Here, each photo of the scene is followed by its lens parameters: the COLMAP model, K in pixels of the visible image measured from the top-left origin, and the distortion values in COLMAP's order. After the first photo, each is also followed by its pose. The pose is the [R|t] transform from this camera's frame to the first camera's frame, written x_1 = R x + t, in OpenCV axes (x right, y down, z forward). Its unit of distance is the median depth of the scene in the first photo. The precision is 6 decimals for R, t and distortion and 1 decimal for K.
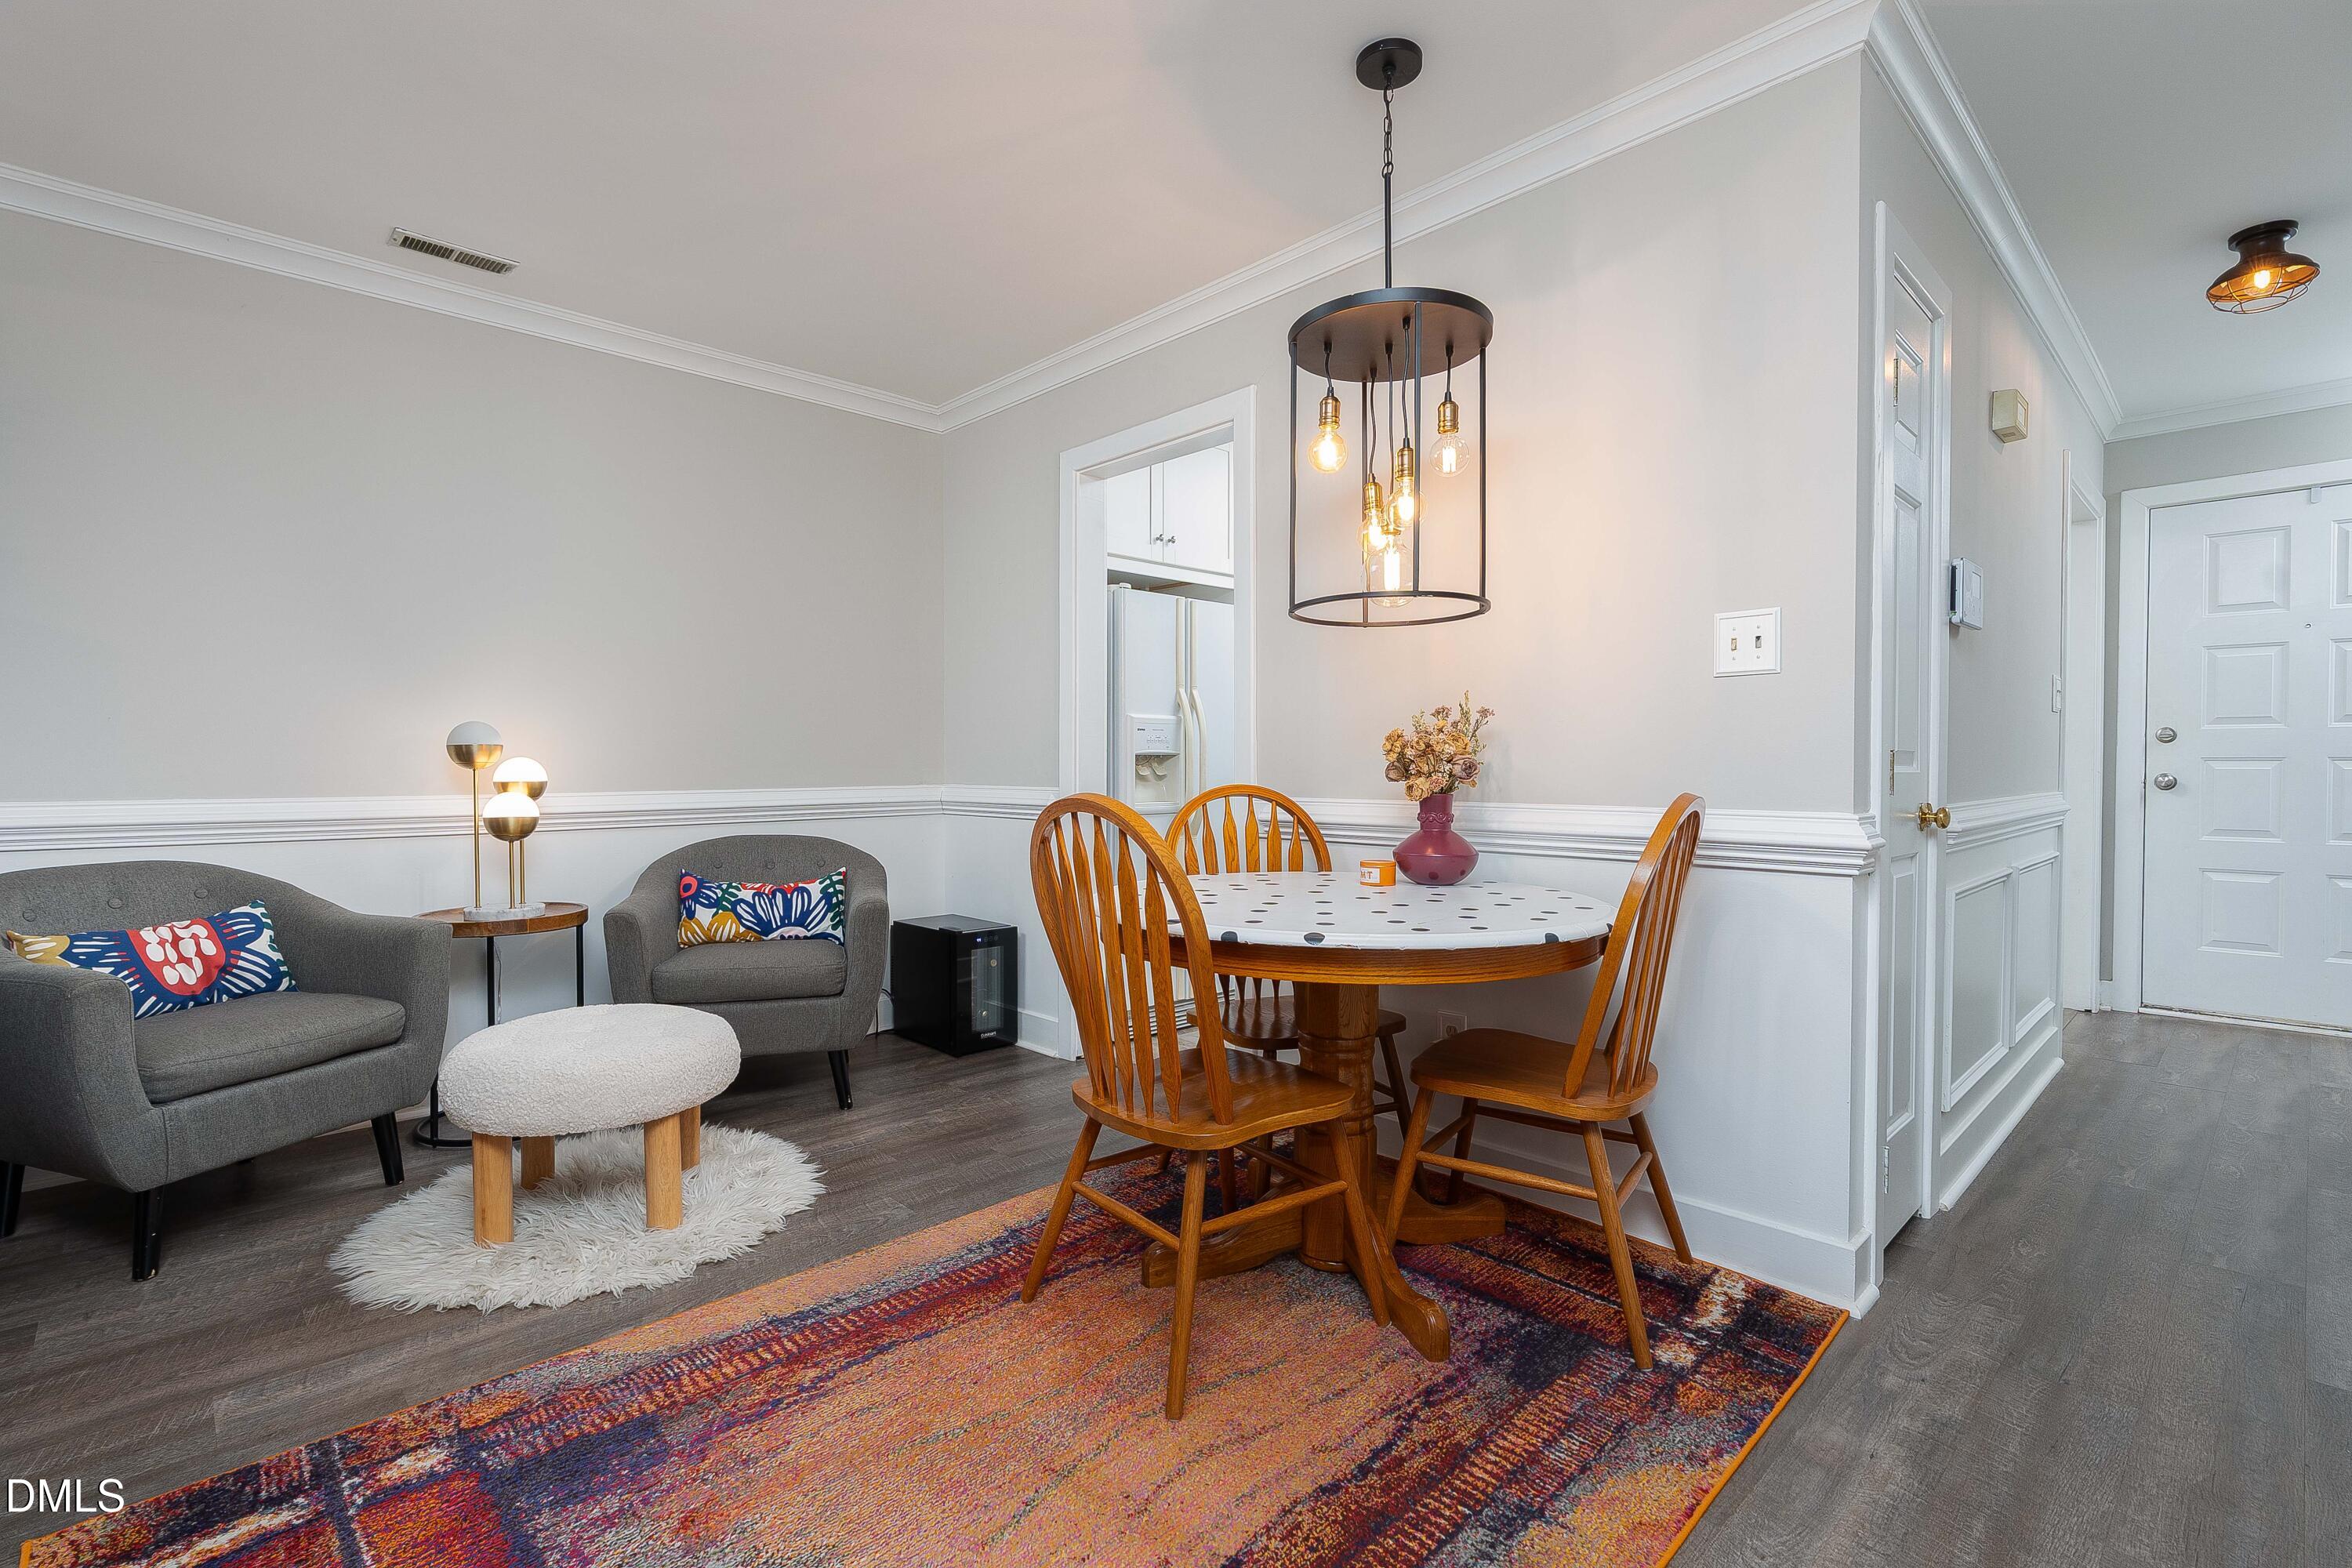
lens RADIAL K [[1076.3, 0, 1175.7], [0, 1076.3, 793.8], [0, 0, 1]] dist [-0.008566, 0.000862]
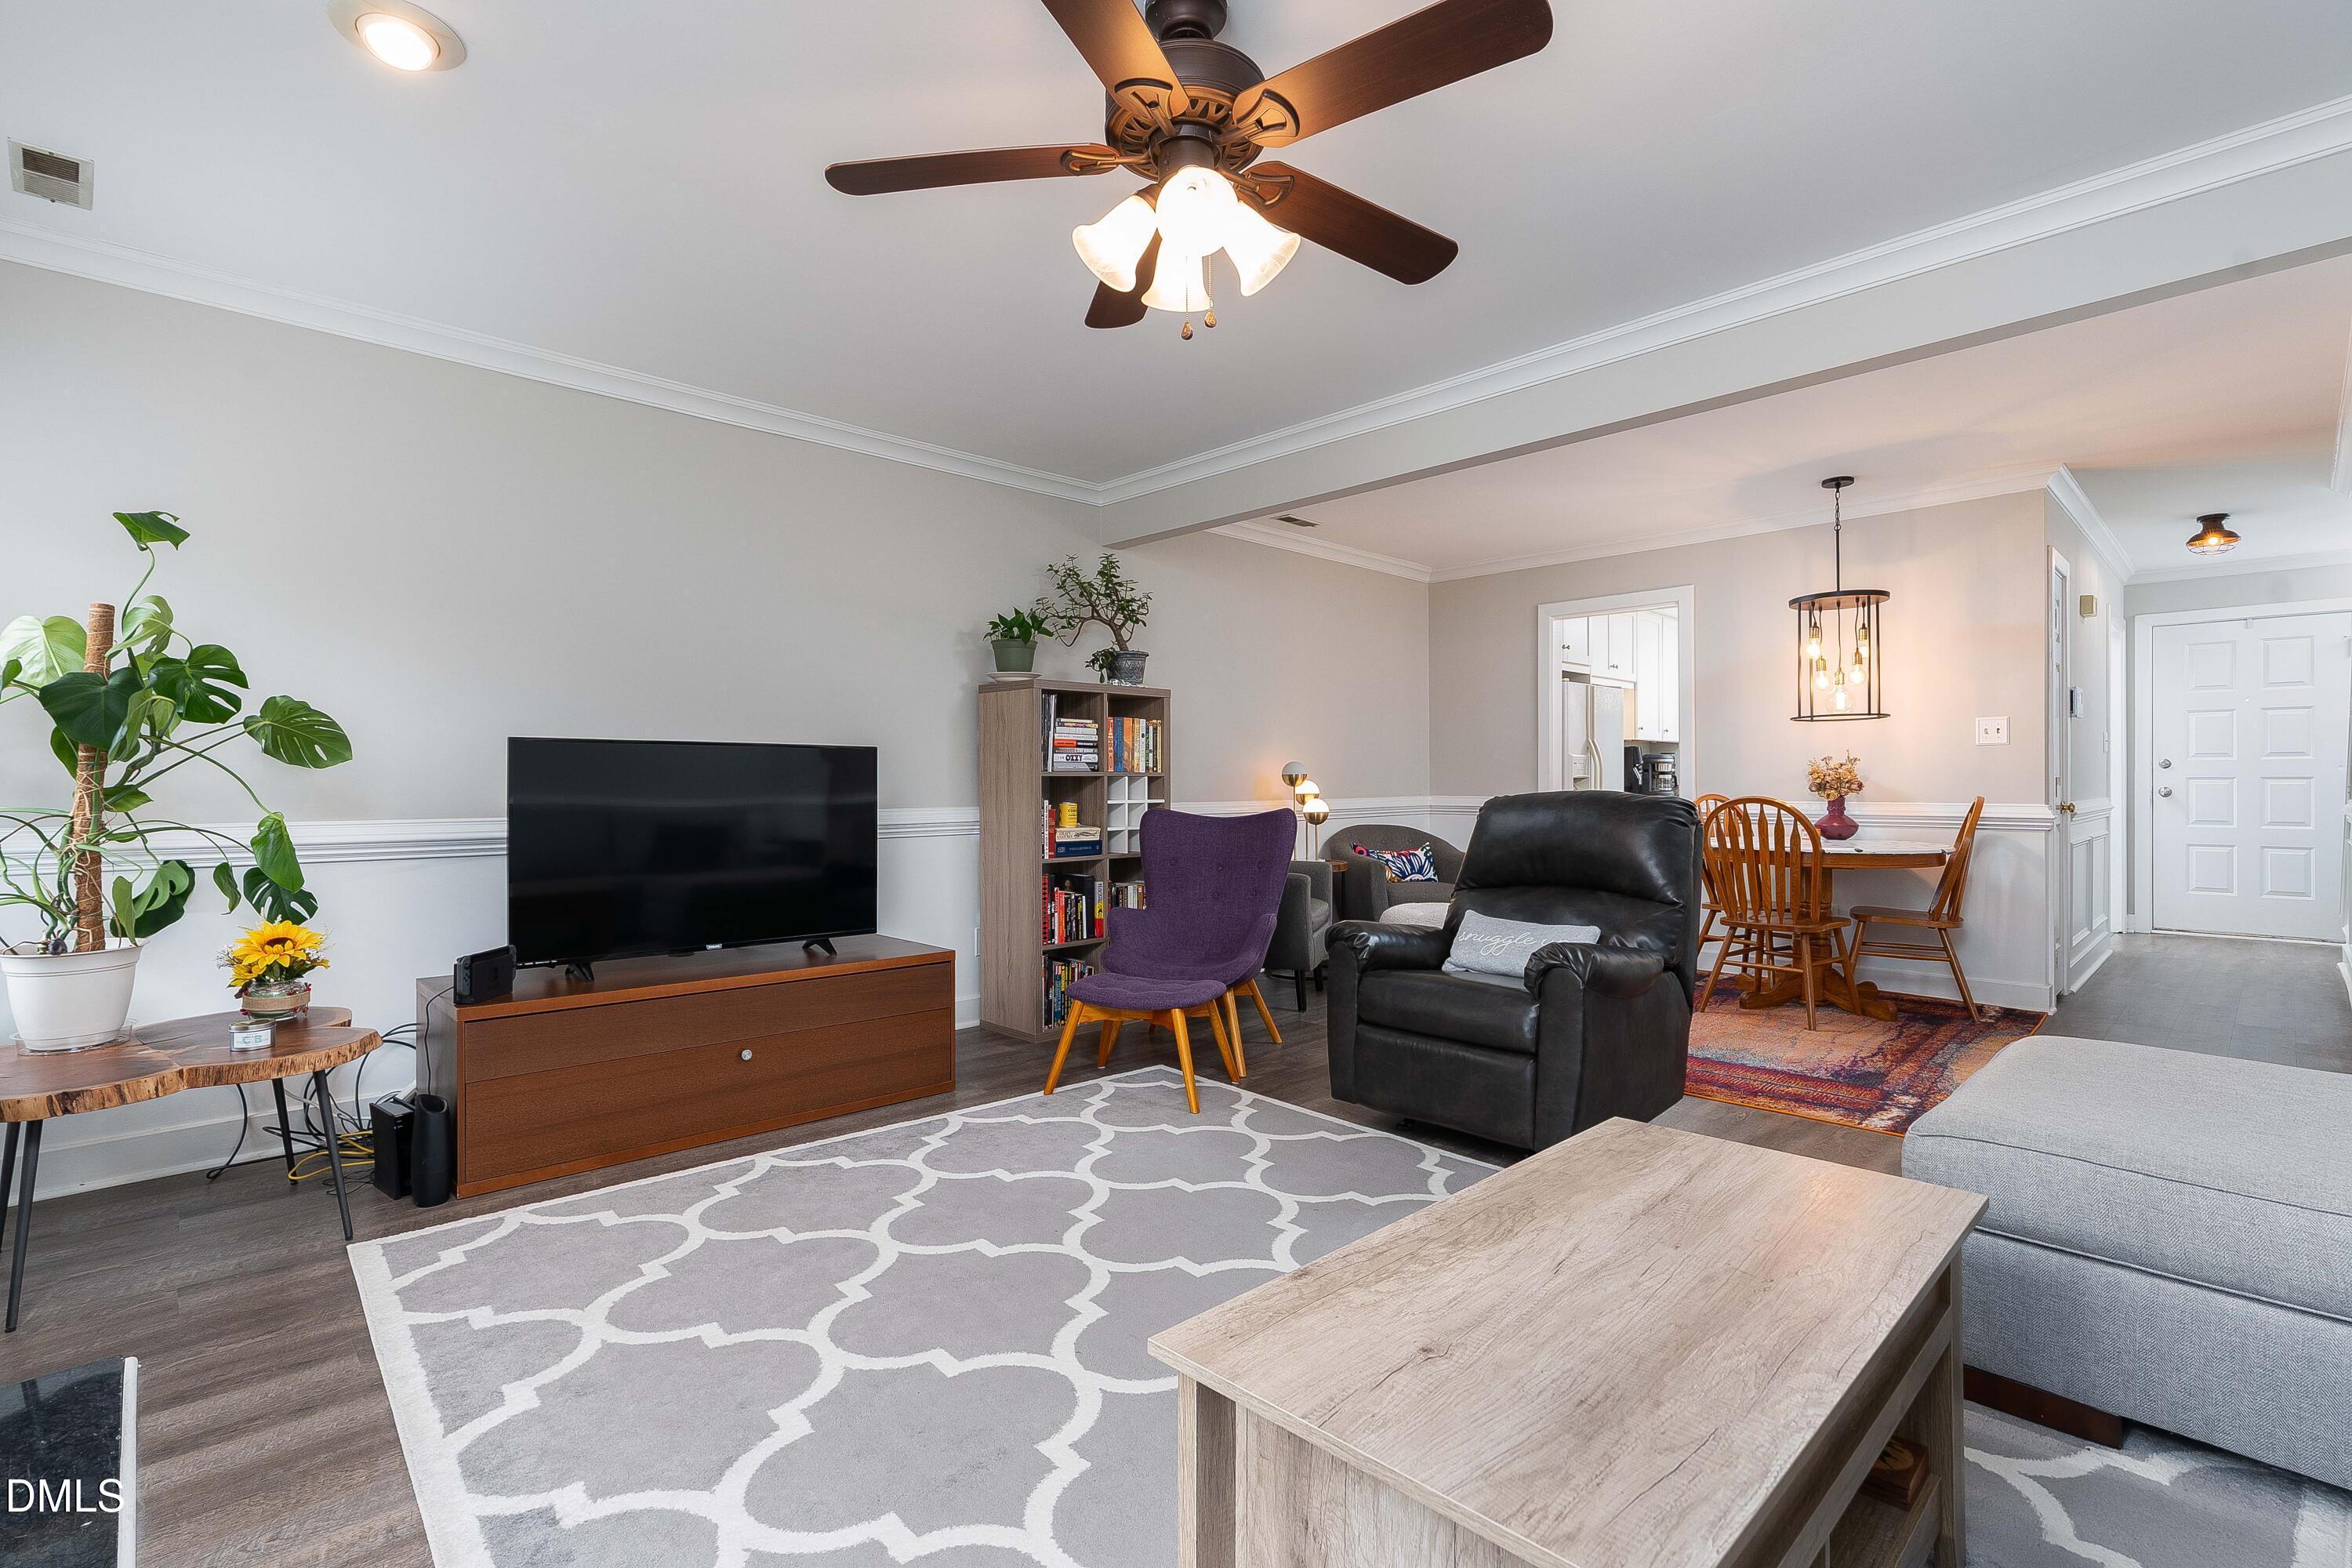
lens RADIAL K [[1076.3, 0, 1185.0], [0, 1076.3, 786.0], [0, 0, 1]] dist [-0.008566, 0.000862]
pose [[0.999894, -0.002099, 0.014429, -0.924353], [0.002370, 0.999821, -0.018794, 0.010842], [-0.014387, 0.018826, 0.999719, -0.951403]]
